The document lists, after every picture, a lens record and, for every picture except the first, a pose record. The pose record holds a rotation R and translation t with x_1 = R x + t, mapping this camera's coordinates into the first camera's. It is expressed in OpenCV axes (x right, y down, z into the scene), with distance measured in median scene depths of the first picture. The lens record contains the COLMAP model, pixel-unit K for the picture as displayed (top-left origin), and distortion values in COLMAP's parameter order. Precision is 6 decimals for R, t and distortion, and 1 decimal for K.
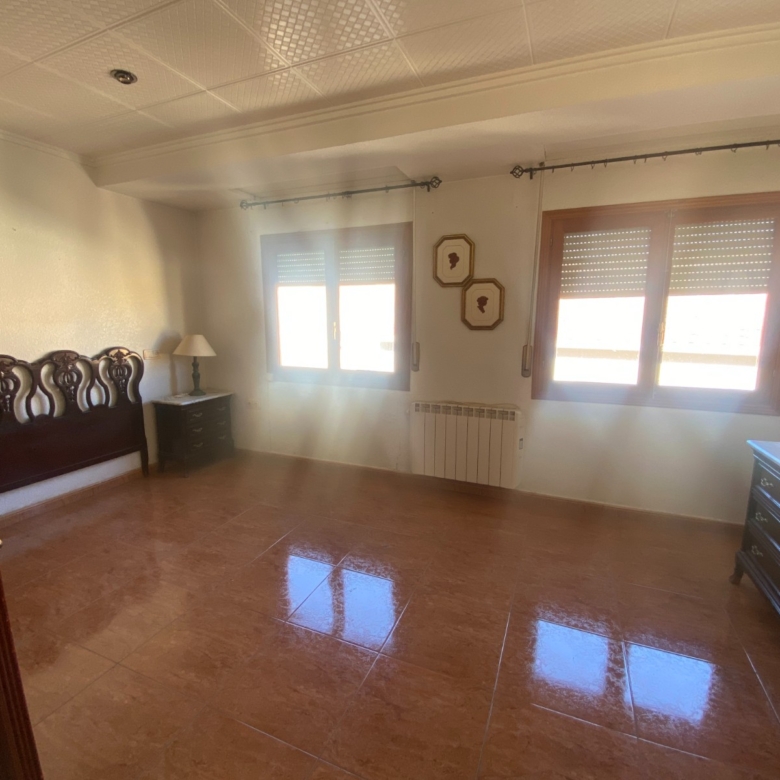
lens RADIAL K [[436.6, 0, 390.0], [0, 436.6, 390.0], [0, 0, 1]] dist [-0.043211, -0.002406]
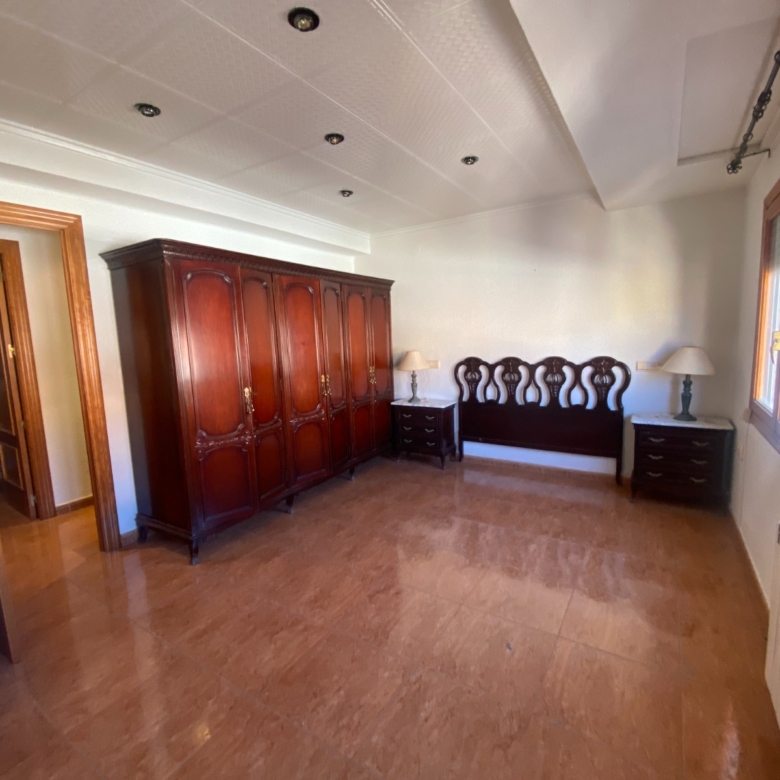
lens RADIAL K [[426.8, 0, 386.0], [0, 426.8, 392.1], [0, 0, 1]] dist [0.030464, -0.027846]
pose [[-0.196332, 0.143949, -0.969914, 0.625581], [-0.113205, 0.979223, 0.168246, -0.155399], [0.973981, 0.142831, -0.175957, 0.779637]]
